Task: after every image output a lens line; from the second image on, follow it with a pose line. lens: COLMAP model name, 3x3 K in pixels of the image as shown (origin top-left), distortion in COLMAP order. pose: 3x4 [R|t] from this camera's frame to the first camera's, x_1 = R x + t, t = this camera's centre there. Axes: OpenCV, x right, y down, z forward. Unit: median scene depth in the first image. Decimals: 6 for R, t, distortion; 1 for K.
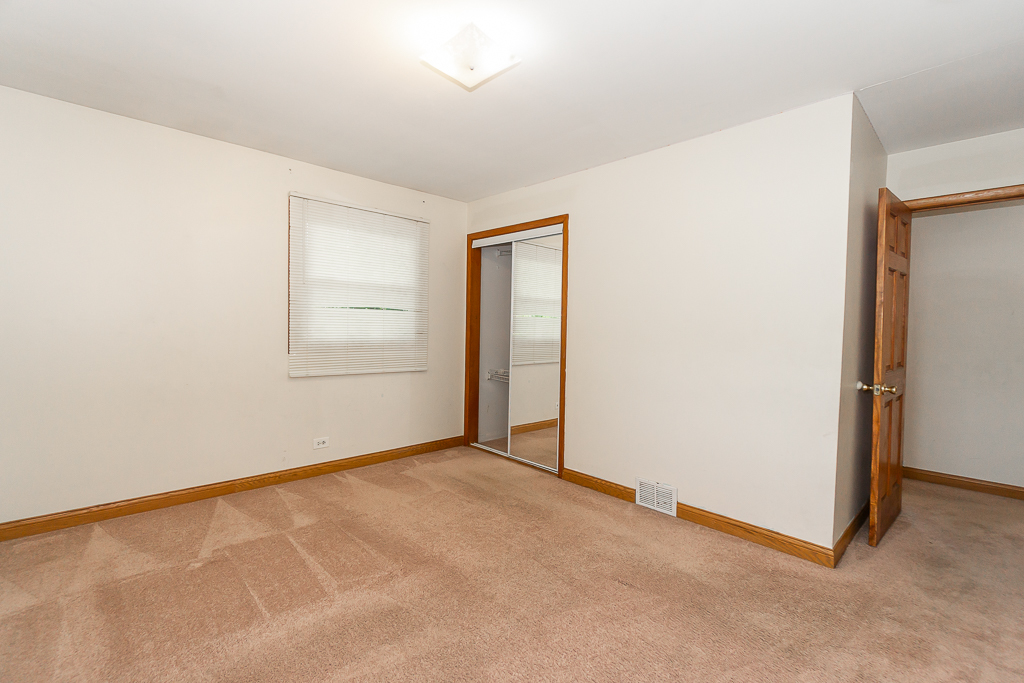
lens RADIAL K [[444.2, 0, 510.0], [0, 444.2, 341.2], [0, 0, 1]] dist [-0.004424, 0.001300]
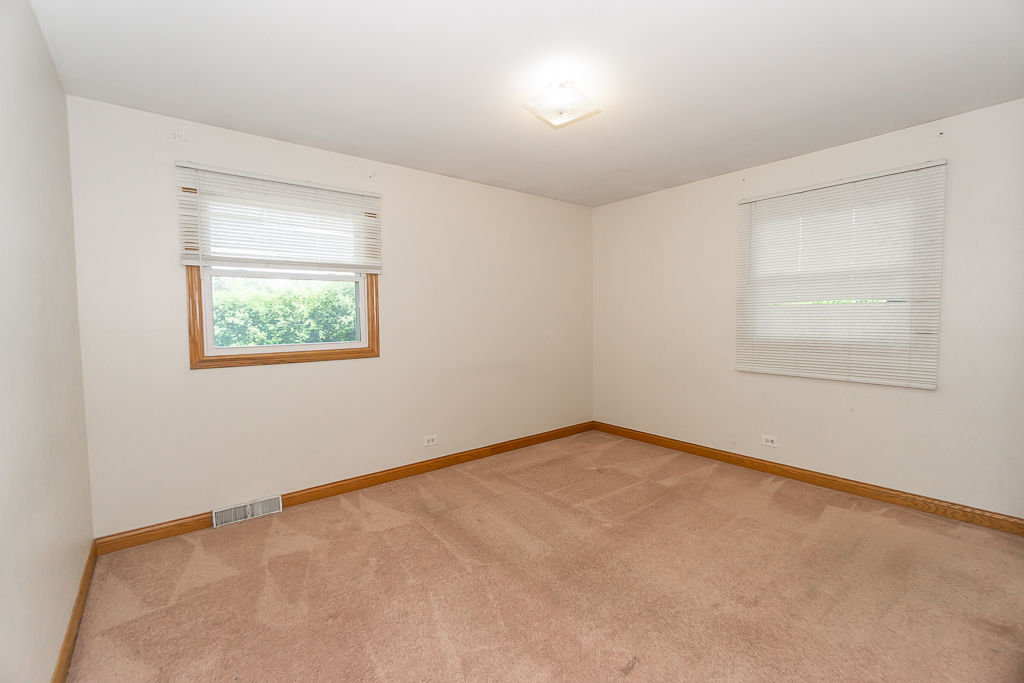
lens RADIAL K [[444.2, 0, 512.6], [0, 444.2, 341.9], [0, 0, 1]] dist [-0.004424, 0.001300]
pose [[-0.081518, 0.038422, -0.995931, 0.612862], [-0.019382, 0.999007, 0.040128, -0.022144], [0.996483, 0.022574, -0.080692, 0.509632]]
